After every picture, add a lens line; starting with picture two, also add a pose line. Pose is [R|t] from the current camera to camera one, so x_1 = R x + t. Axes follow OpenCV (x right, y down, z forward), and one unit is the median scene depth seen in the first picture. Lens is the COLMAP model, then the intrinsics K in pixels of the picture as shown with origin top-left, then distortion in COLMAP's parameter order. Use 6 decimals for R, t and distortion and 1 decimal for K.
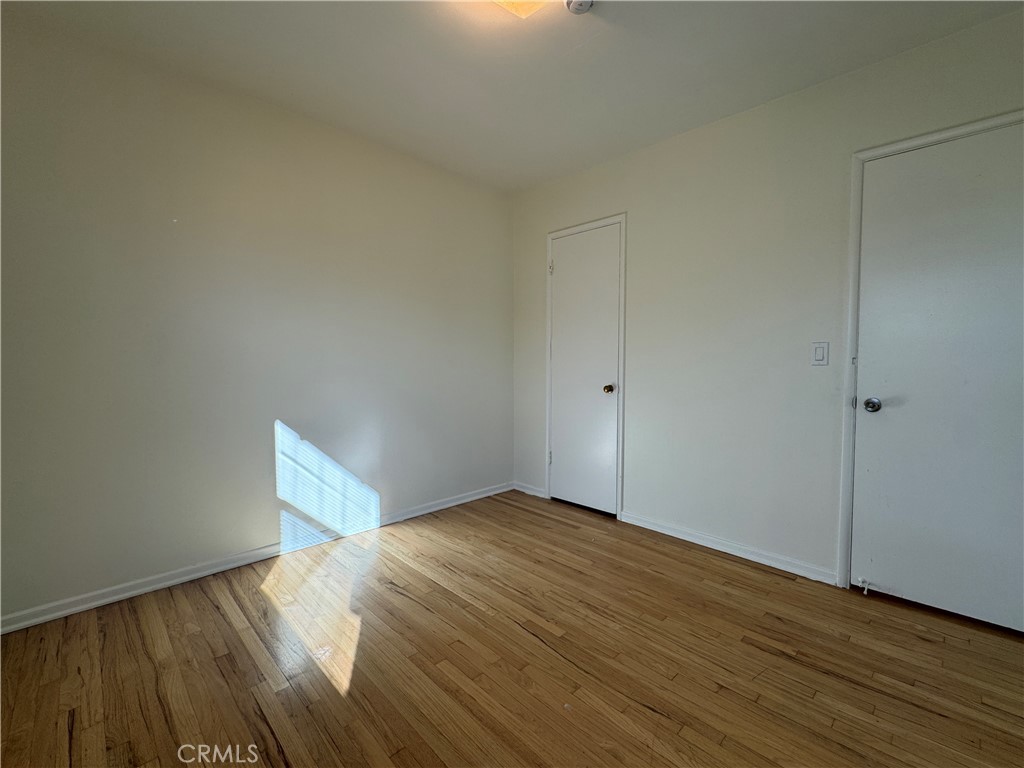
lens RADIAL K [[446.0, 0, 512.0], [0, 446.0, 384.0], [0, 0, 1]] dist [-0.001351, -0.000010]
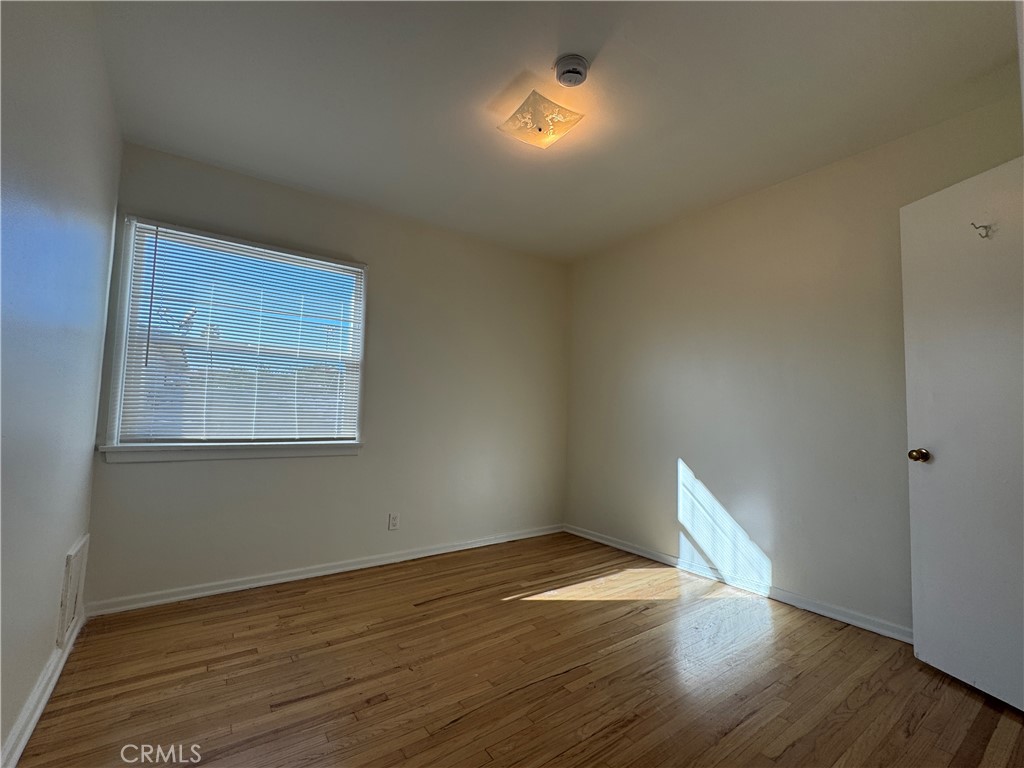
lens RADIAL K [[446.0, 0, 512.0], [0, 446.0, 384.0], [0, 0, 1]] dist [-0.001351, -0.000010]
pose [[-0.157887, -0.071684, -0.984852, 0.901154], [-0.069066, 0.995721, -0.061403, -0.018184], [0.985039, 0.058325, -0.162163, 0.803497]]
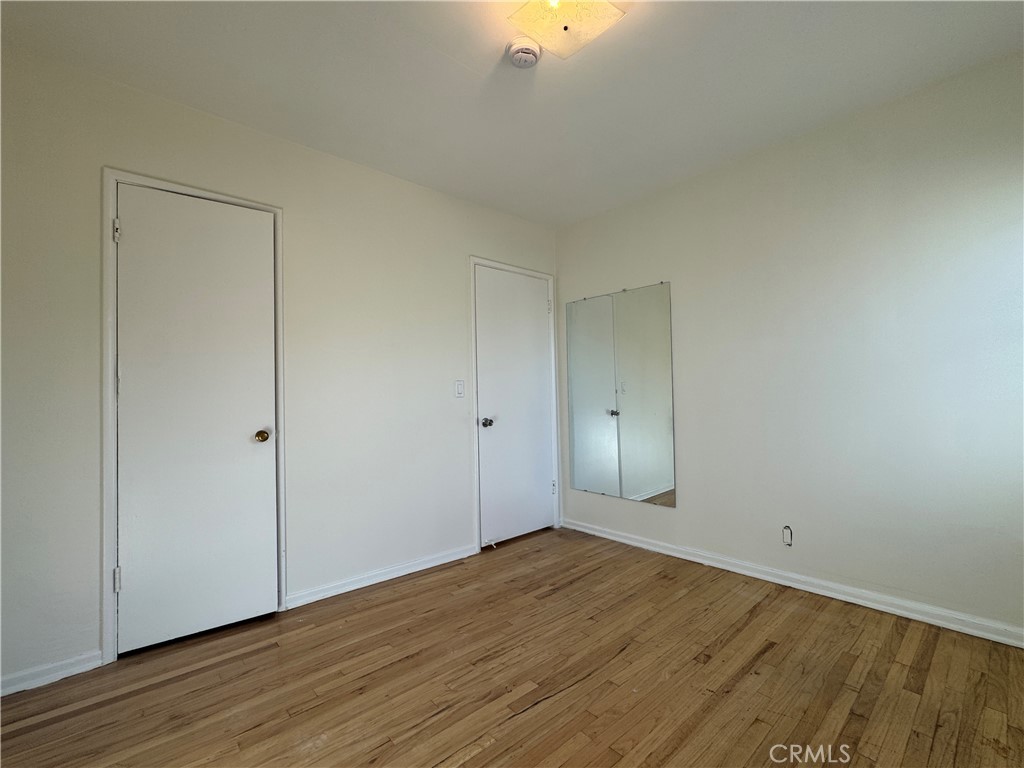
lens RADIAL K [[446.0, 0, 512.0], [0, 446.0, 384.0], [0, 0, 1]] dist [-0.001351, -0.000010]
pose [[0.053091, 0.022254, 0.998342, -0.674115], [0.069509, 0.997244, -0.025926, -0.035635], [-0.996168, 0.070770, 0.051398, 0.767188]]
